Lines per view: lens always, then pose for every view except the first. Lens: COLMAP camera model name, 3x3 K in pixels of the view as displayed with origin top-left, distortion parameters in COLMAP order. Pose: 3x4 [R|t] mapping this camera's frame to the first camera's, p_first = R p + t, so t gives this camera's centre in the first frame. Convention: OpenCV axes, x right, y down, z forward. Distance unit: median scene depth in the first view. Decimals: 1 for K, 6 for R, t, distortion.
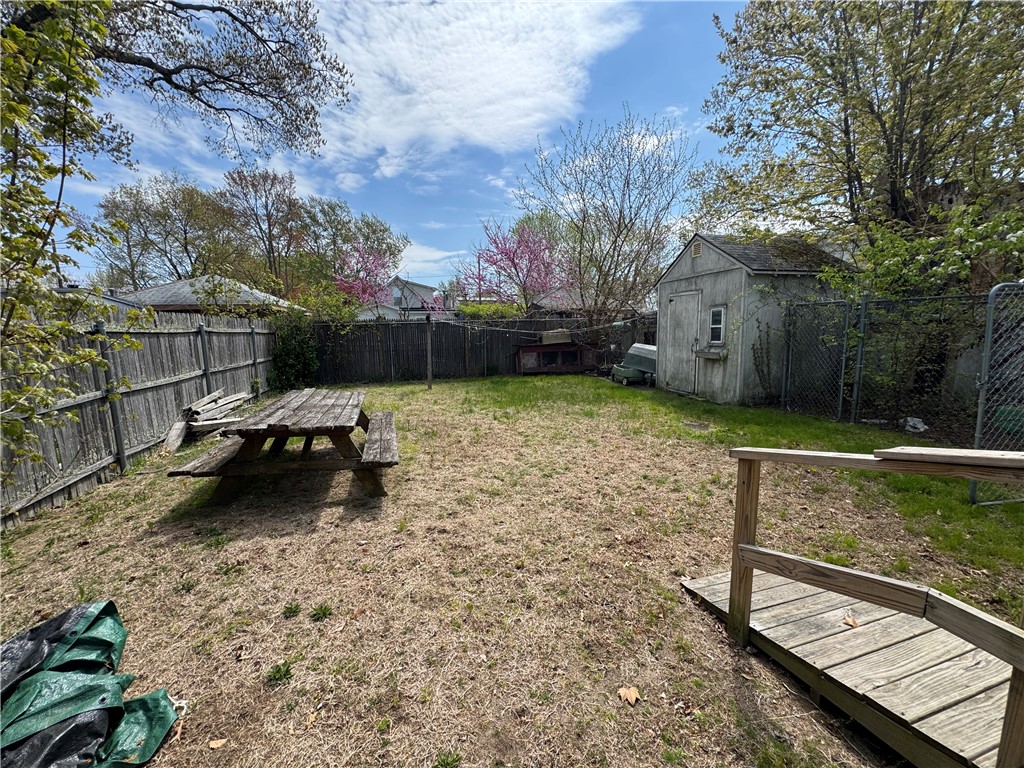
lens RADIAL K [[408.2, 0, 512.4], [0, 408.2, 383.2], [0, 0, 1]] dist [-0.003188, 0.000666]
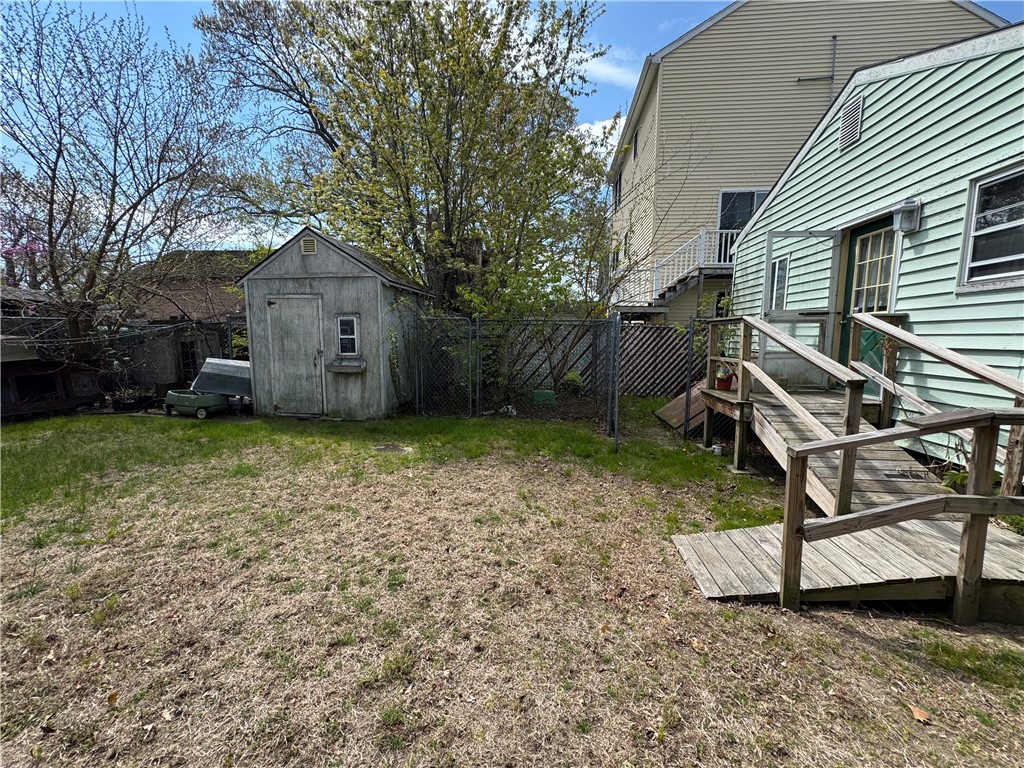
lens RADIAL K [[408.2, 0, 514.5], [0, 408.2, 383.3], [0, 0, 1]] dist [-0.003188, 0.000666]
pose [[0.381798, -0.089123, 0.919939, -0.207796], [0.108755, 0.992757, 0.051041, -0.044161], [-0.917825, 0.080560, 0.388725, 0.324250]]
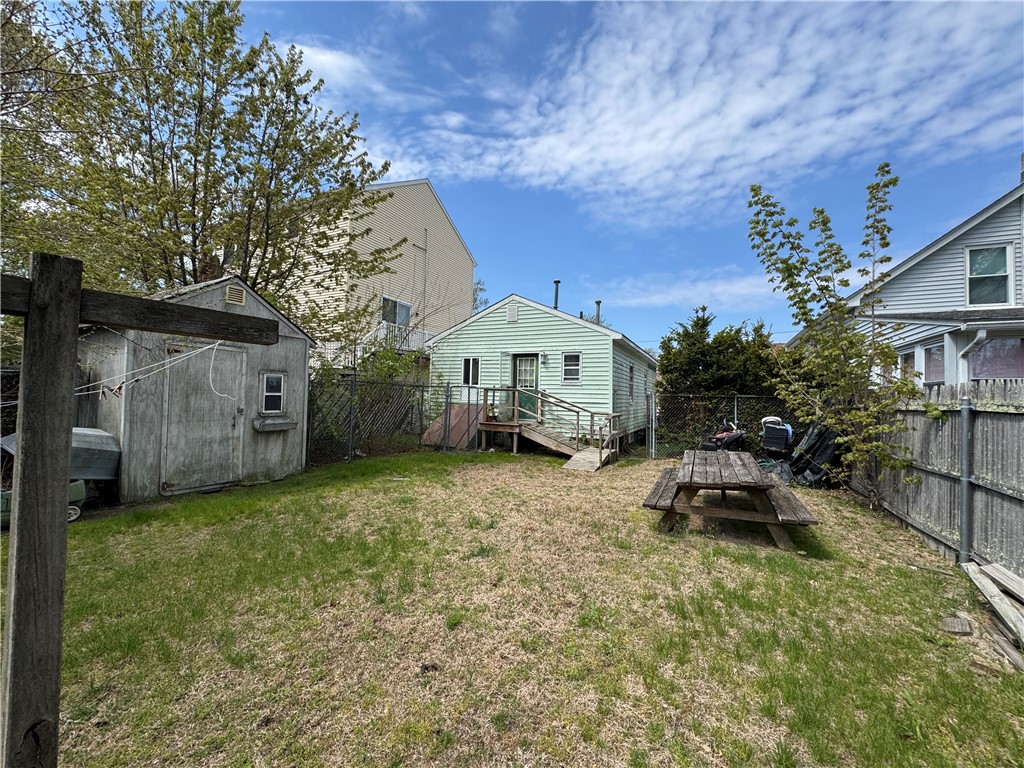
lens RADIAL K [[408.2, 0, 509.7], [0, 408.2, 385.3], [0, 0, 1]] dist [-0.003188, 0.000666]
pose [[-0.728110, 0.012859, 0.685340, -0.500141], [0.073902, 0.995469, 0.059836, -0.178893], [-0.681465, 0.094215, -0.725761, 1.329766]]
